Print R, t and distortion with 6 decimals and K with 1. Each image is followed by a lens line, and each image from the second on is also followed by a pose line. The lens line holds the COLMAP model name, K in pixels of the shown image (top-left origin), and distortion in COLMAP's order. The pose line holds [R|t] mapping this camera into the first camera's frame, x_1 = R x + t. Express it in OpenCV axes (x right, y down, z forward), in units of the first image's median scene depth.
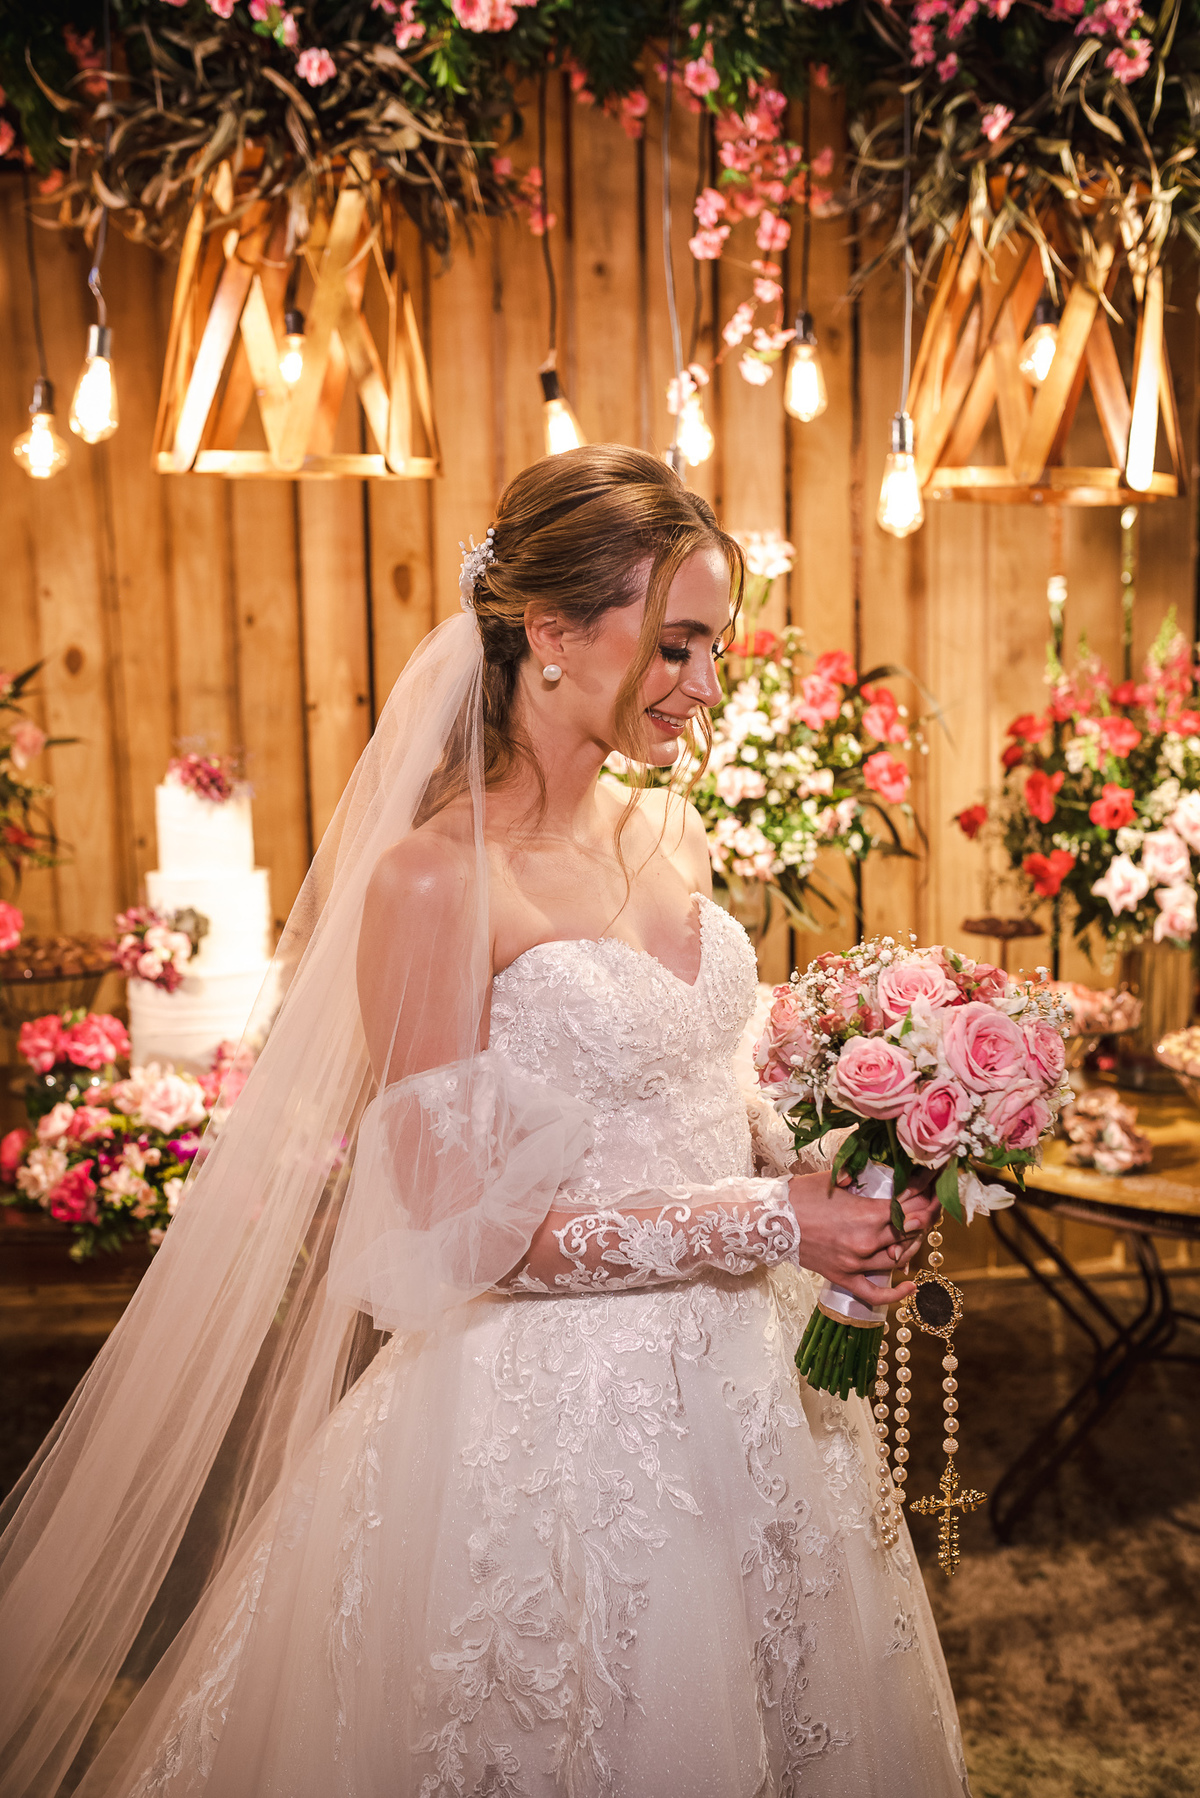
lens RADIAL K [[1738.9, 0, 589.1], [0, 1738.9, 897.4], [0, 0, 1]] dist [-0.035935, 0.000000]
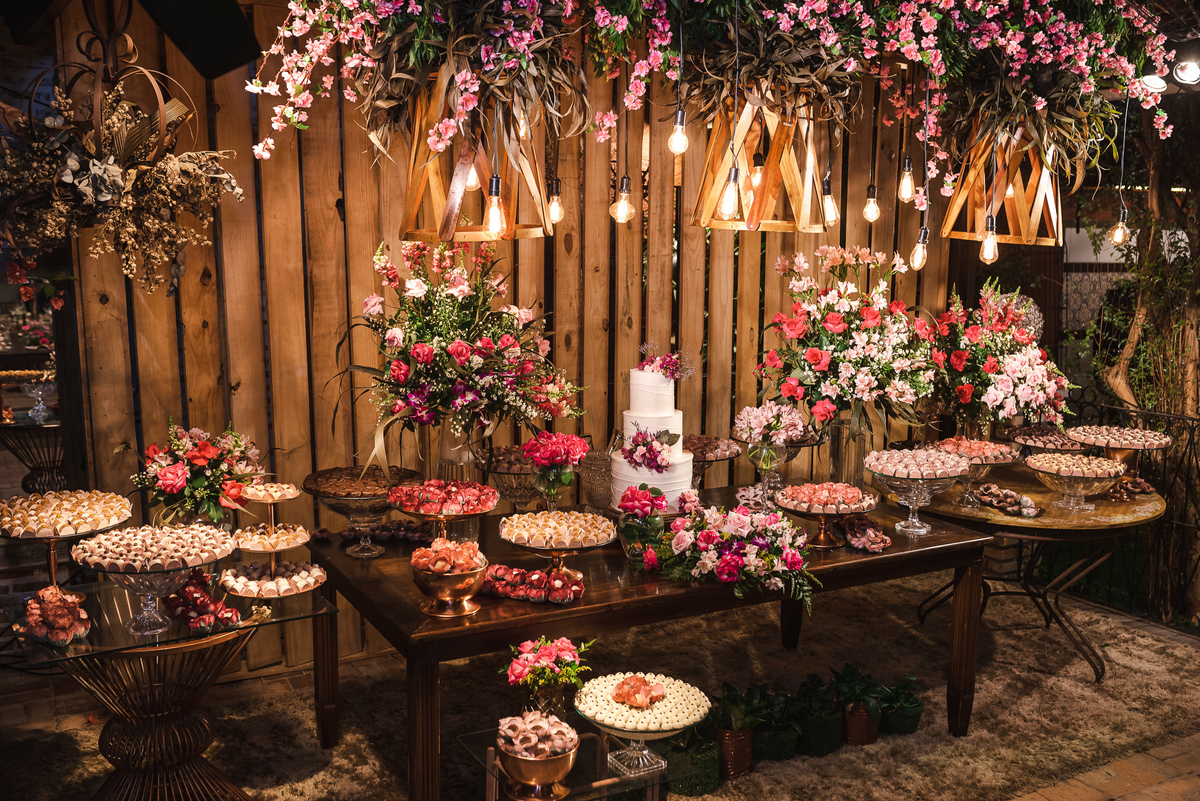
lens RADIAL K [[1160.6, 0, 606.8], [0, 1160.6, 408.8], [0, 0, 1]] dist [-0.035935, 0.000000]
pose [[0.898766, -0.050237, 0.435540, -0.933033], [0.033473, 0.998377, 0.046083, -0.089629], [-0.437148, -0.026839, 0.898989, -0.211988]]
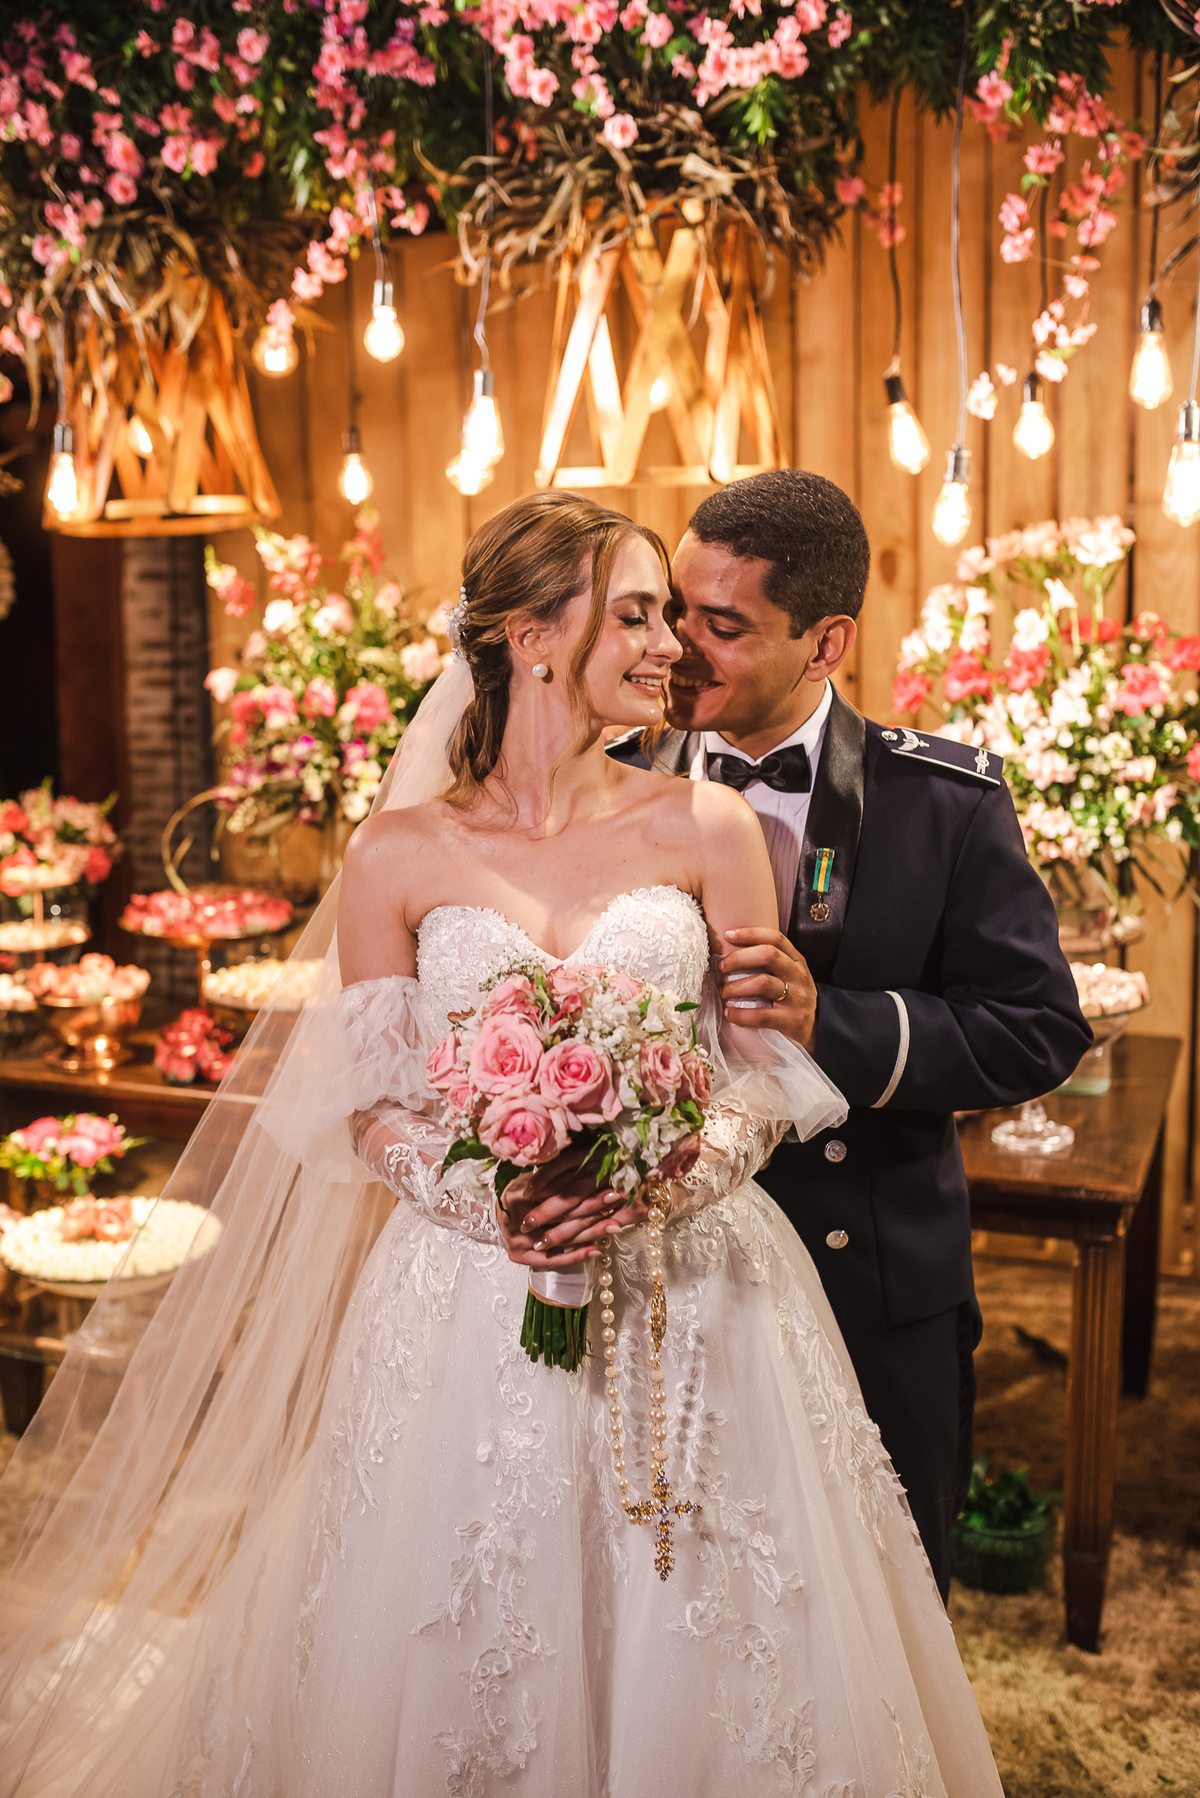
lens RADIAL K [[1738.9, 0, 603.3], [0, 1738.9, 897.5], [0, 0, 1]] dist [-0.035935, 0.000000]
pose [[0.904601, 0.058212, -0.422267, 0.283552], [-0.049005, 0.998265, 0.032636, -0.009519], [0.423434, -0.008829, 0.905884, -0.042455]]
